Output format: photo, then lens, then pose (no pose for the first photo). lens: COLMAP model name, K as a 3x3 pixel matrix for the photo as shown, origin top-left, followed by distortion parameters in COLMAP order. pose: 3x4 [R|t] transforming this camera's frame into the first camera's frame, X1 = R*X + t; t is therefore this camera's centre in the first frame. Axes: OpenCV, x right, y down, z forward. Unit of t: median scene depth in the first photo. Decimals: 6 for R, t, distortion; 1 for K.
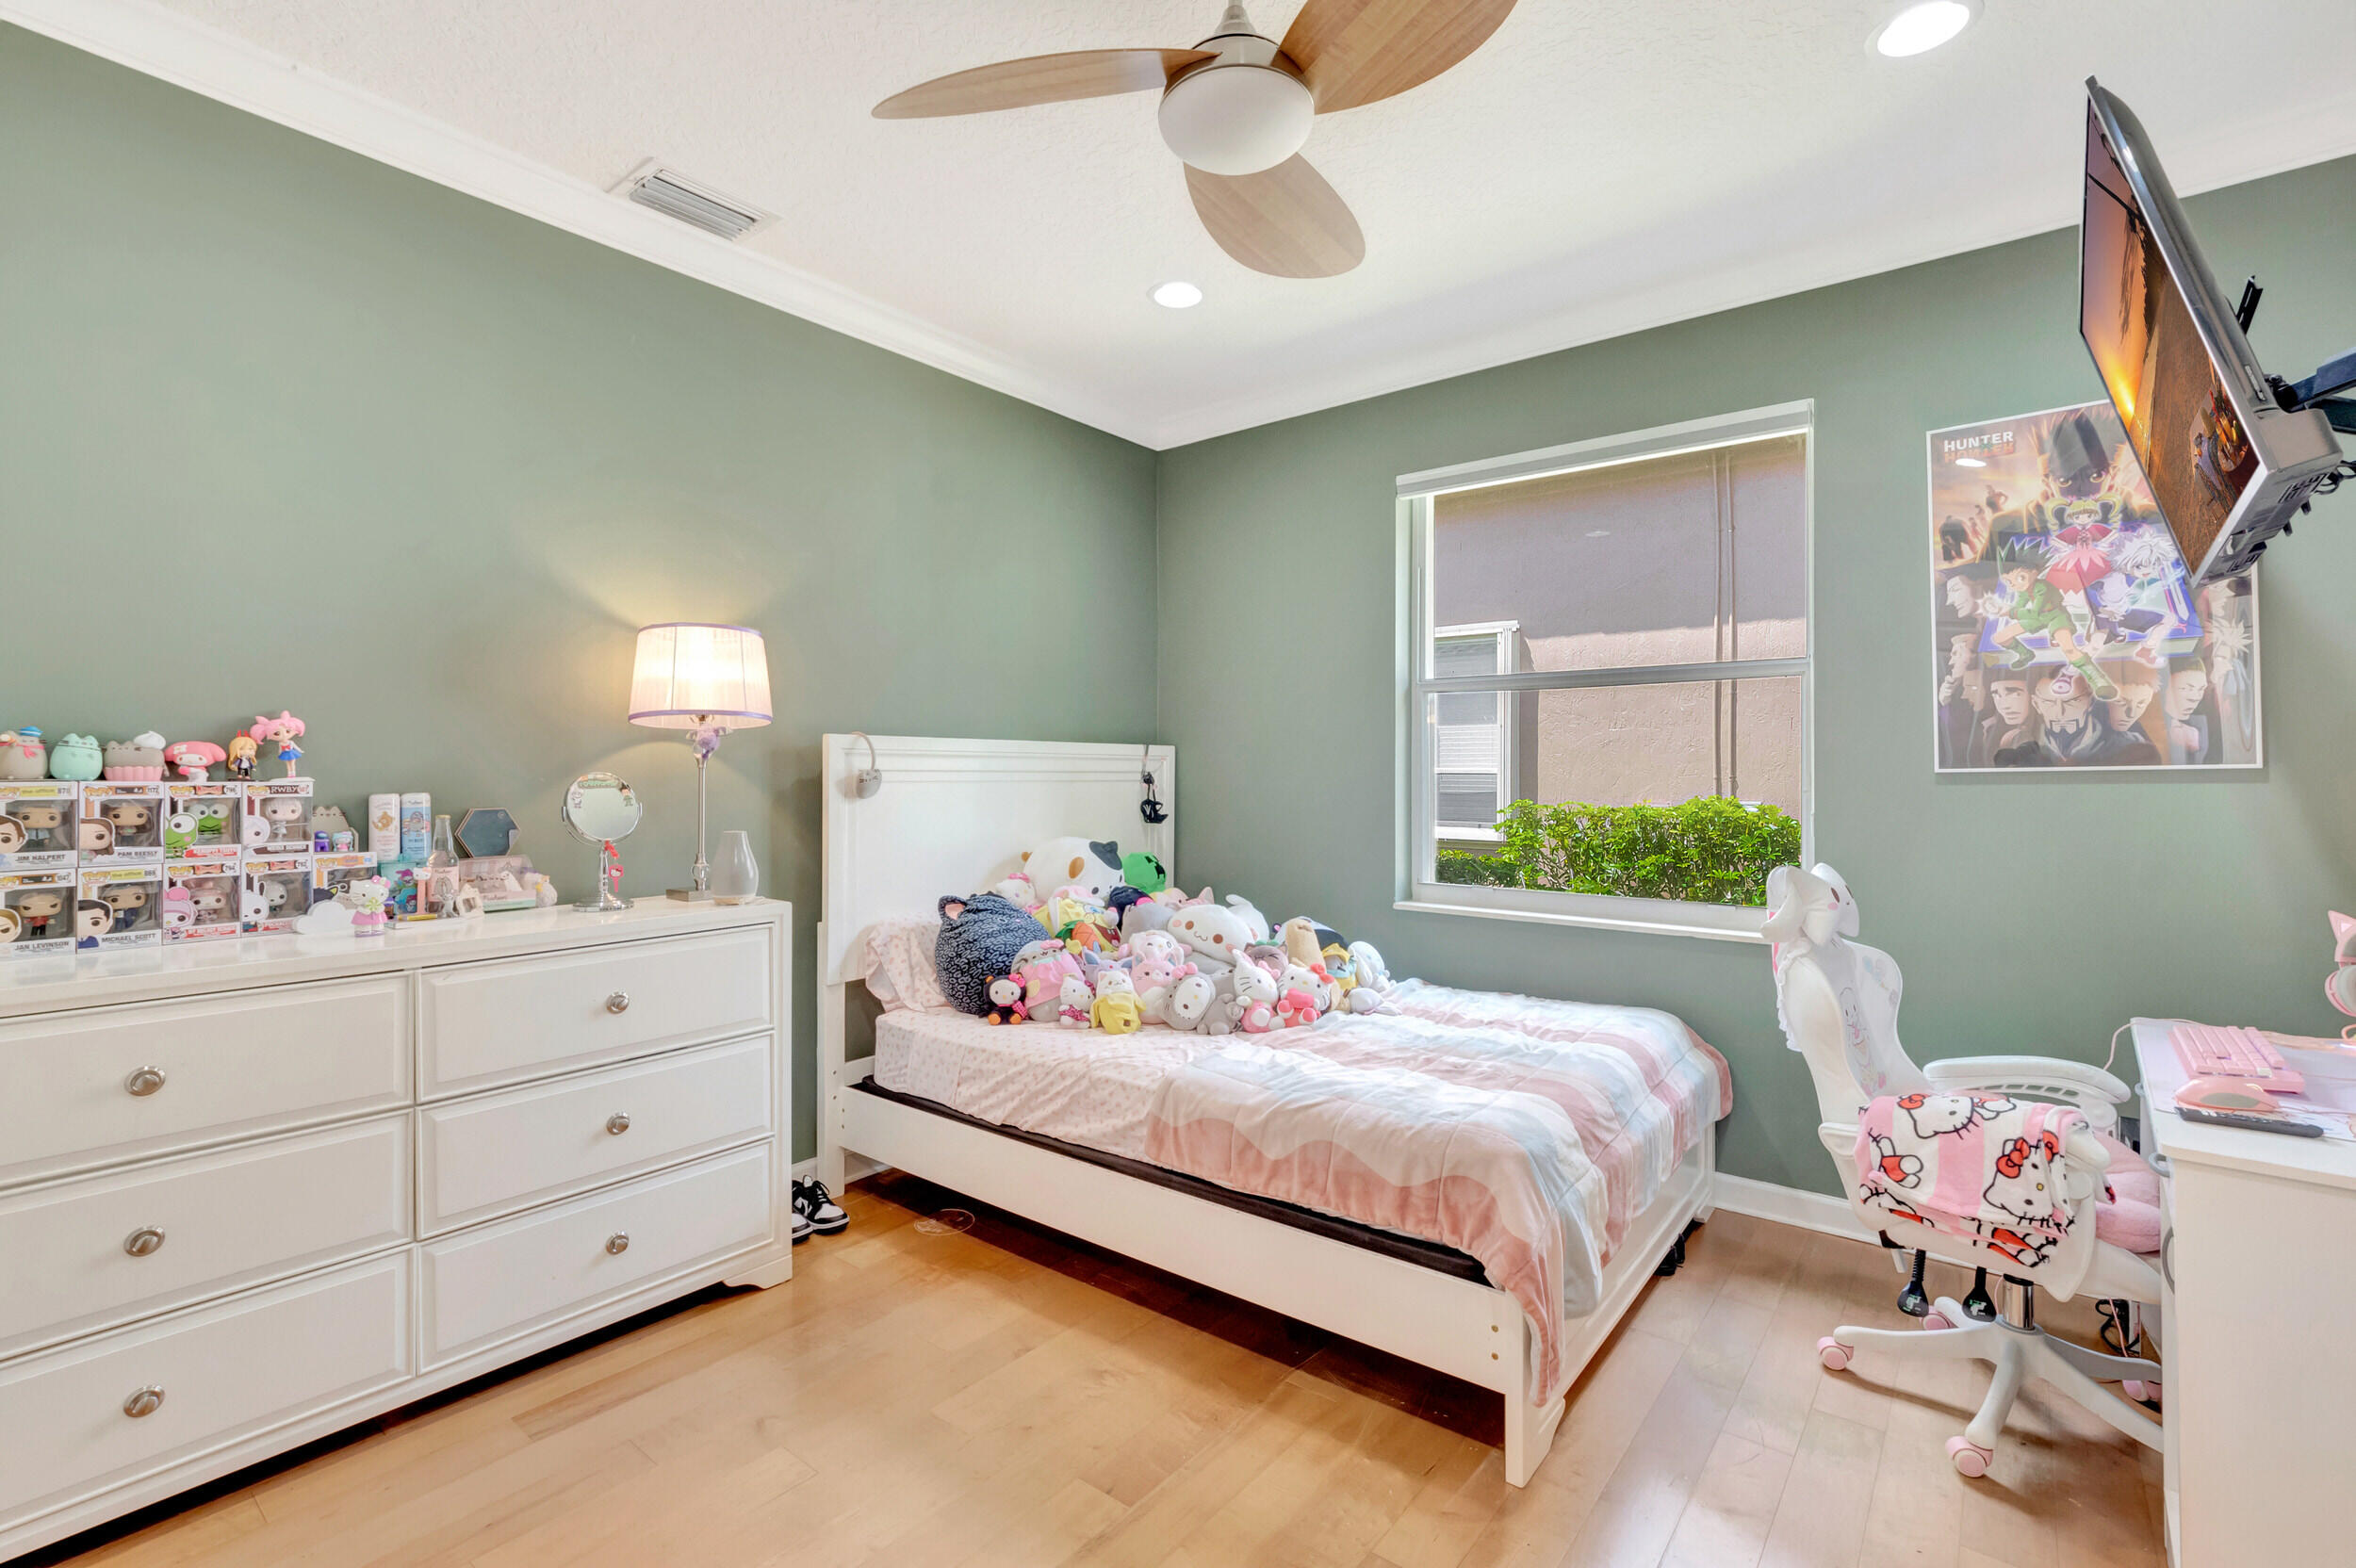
lens RADIAL K [[1047.4, 0, 1185.5], [0, 1047.4, 763.4], [0, 0, 1]] dist [-0.001413, -0.001049]
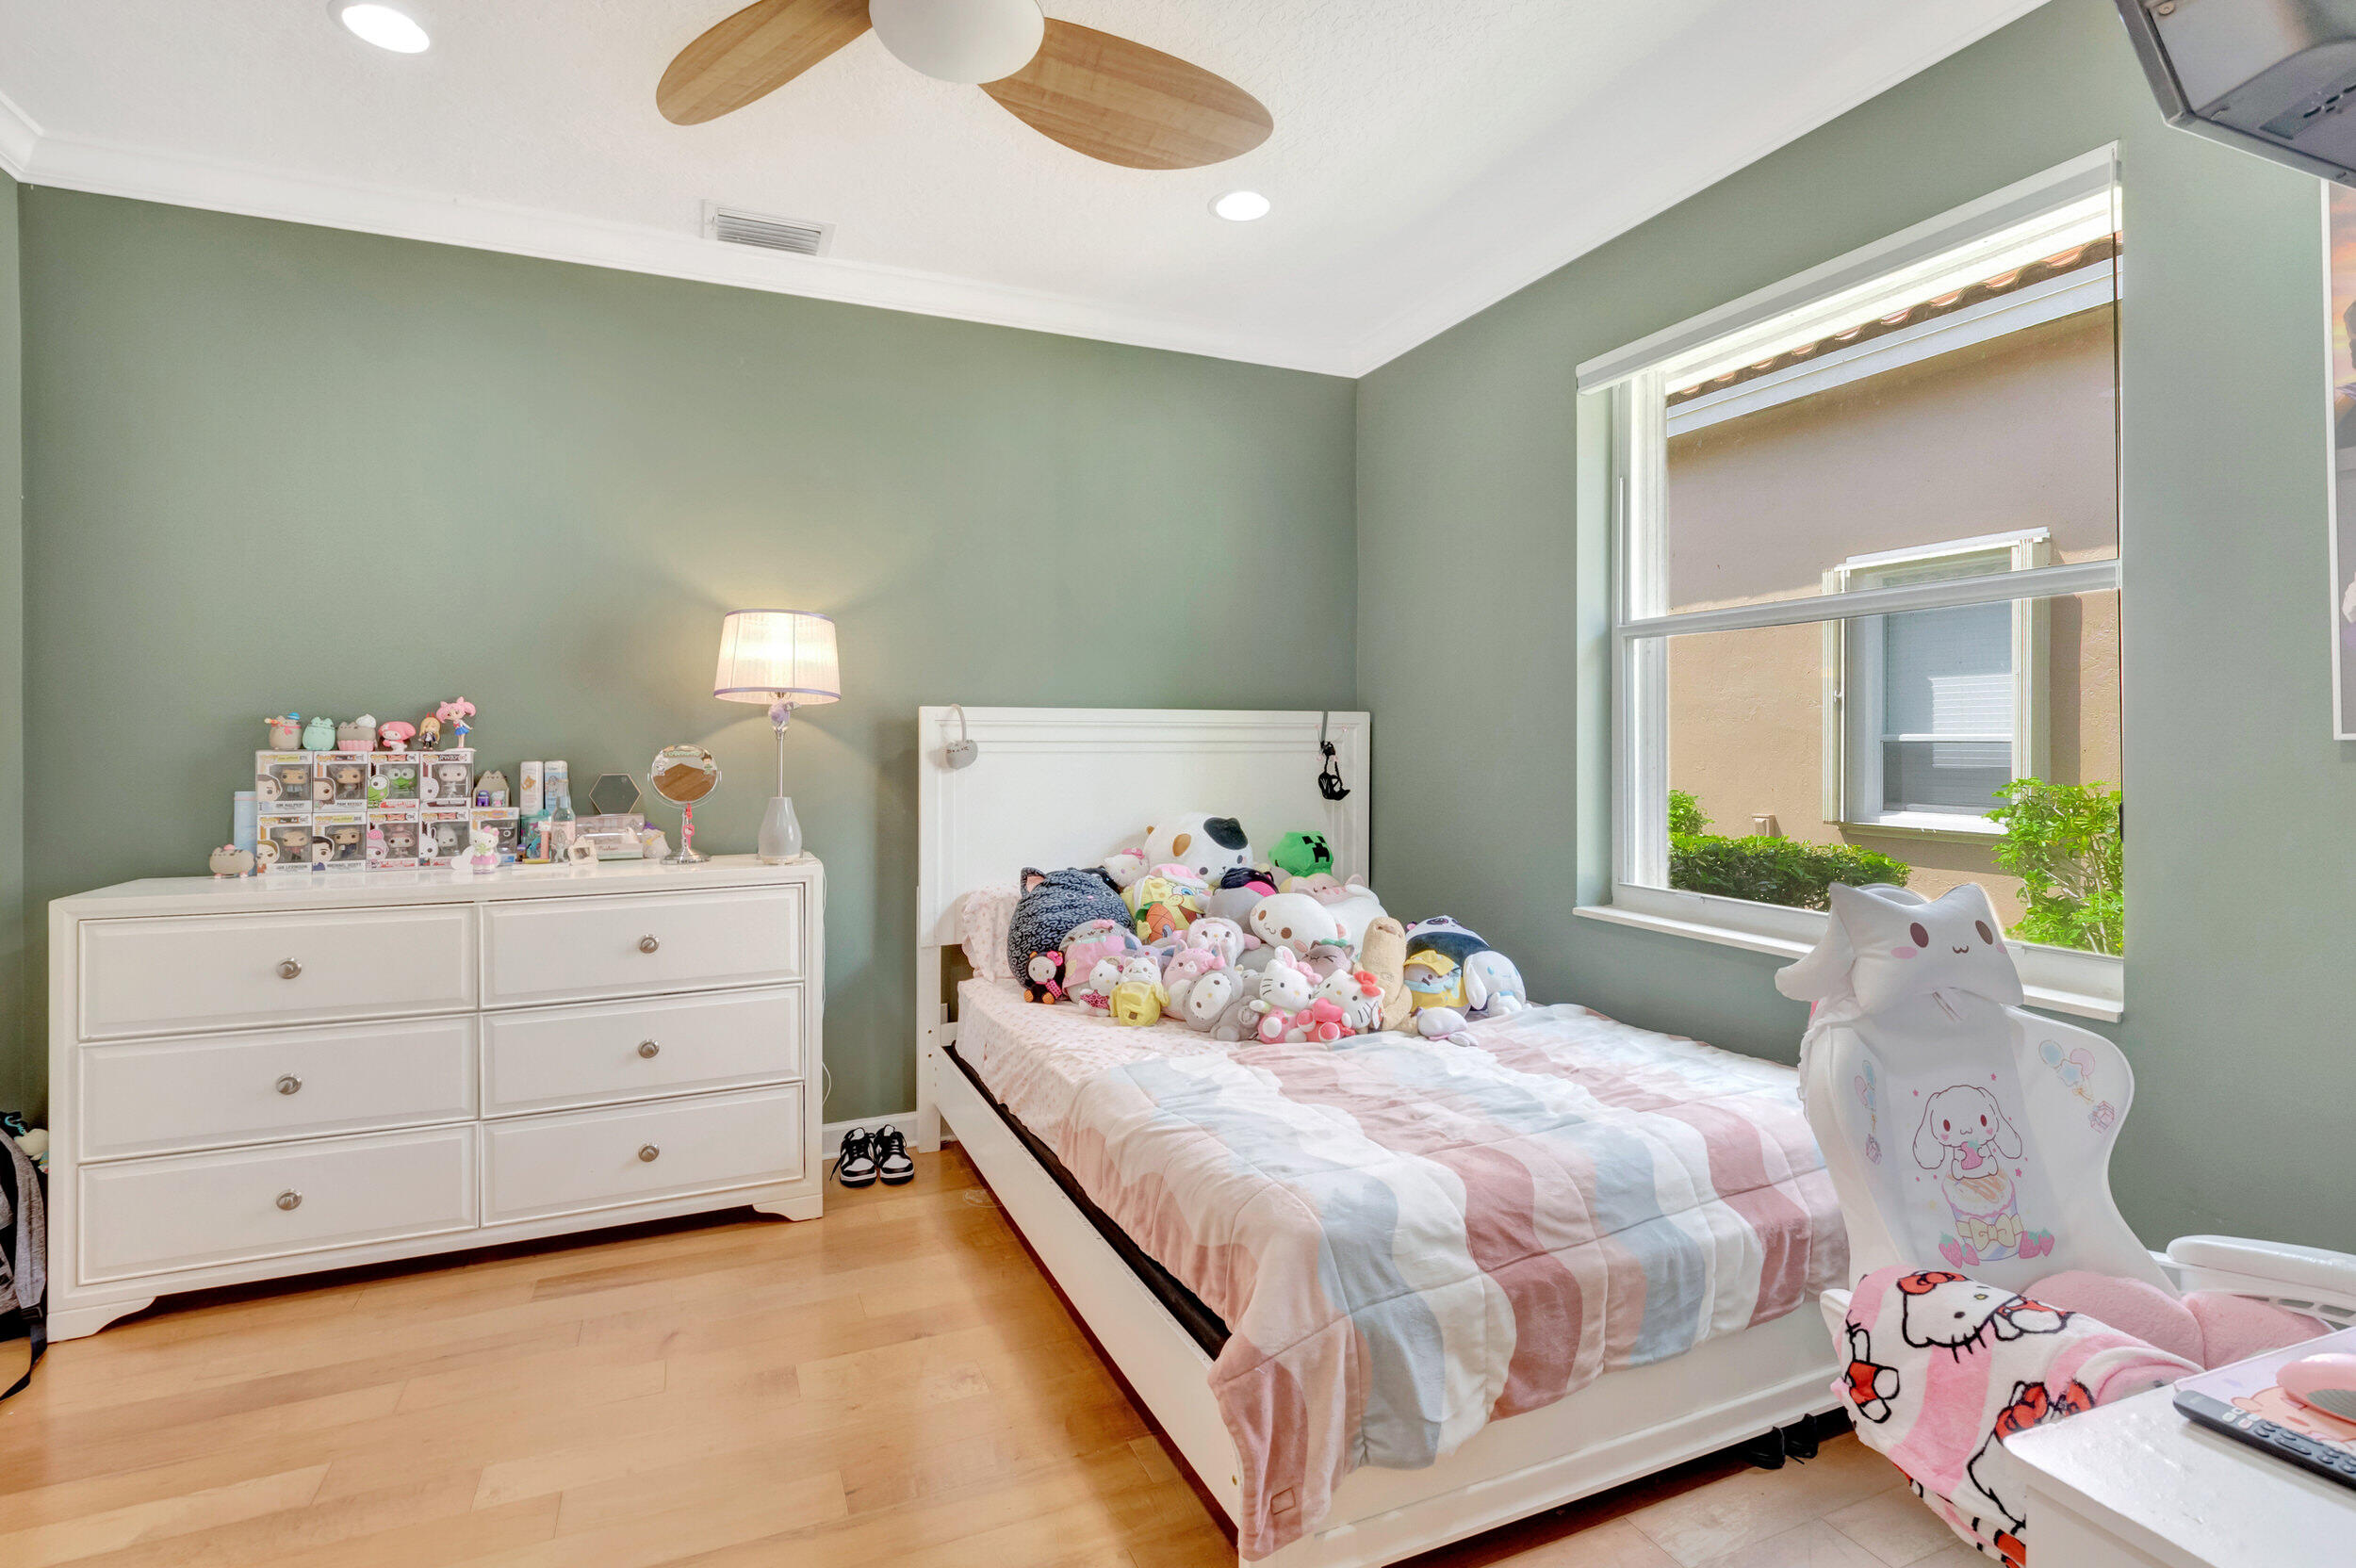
lens RADIAL K [[1103.4, 0, 1148.6], [0, 1103.4, 734.3], [0, 0, 1]] dist [-0.002134, 0.000415]
pose [[0.879783, -0.006058, -0.475337, 0.476432], [0.006846, 0.999977, -0.000073, 0.001744], [0.475326, -0.003191, 0.879804, 0.177434]]
